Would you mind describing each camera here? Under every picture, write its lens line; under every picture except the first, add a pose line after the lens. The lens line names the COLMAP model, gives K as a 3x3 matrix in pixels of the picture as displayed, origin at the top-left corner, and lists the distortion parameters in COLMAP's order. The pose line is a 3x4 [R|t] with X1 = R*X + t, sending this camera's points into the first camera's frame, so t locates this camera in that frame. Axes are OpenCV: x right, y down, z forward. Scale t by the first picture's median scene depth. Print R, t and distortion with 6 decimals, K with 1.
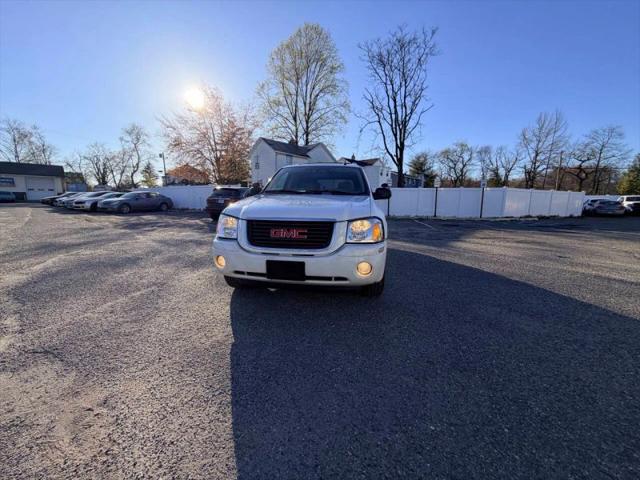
lens RADIAL K [[254.1, 0, 318.2], [0, 254.1, 239.7], [0, 0, 1]] dist [0.000482, -0.000186]
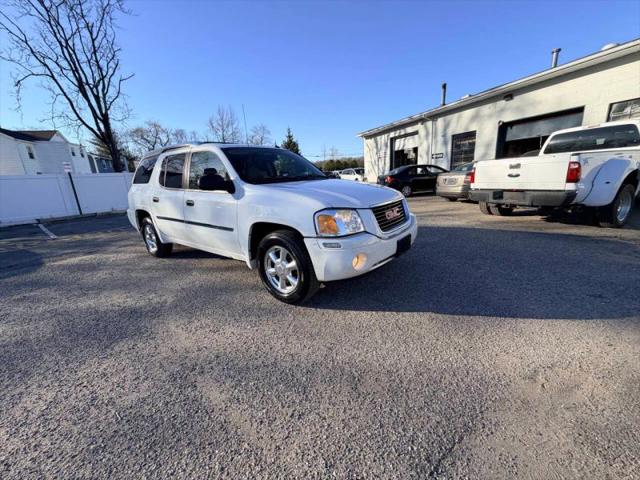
lens RADIAL K [[254.1, 0, 318.3], [0, 254.1, 240.5], [0, 0, 1]] dist [0.000482, -0.000186]
pose [[0.487402, -0.251474, 0.836182, -0.092697], [0.195138, 0.964781, 0.176404, -0.012925], [-0.851094, 0.077191, 0.519308, 0.053161]]
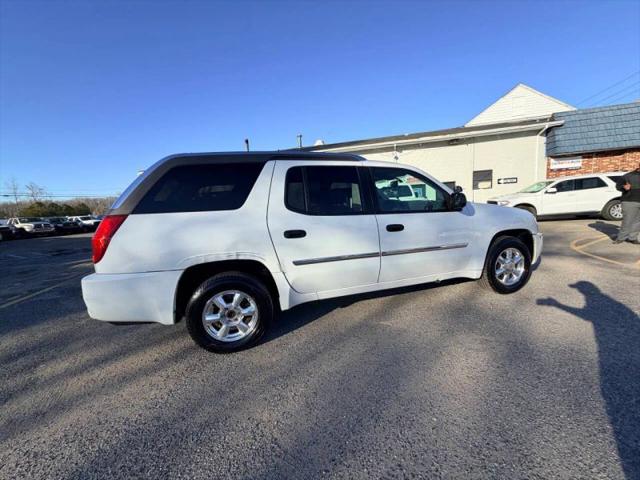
lens RADIAL K [[254.1, 0, 320.5], [0, 254.1, 241.3], [0, 0, 1]] dist [0.000482, -0.000186]
pose [[-0.424131, -0.107742, 0.899169, -0.092339], [0.196019, 0.958437, 0.207304, -0.037996], [-0.884132, 0.264179, -0.385384, 0.209261]]
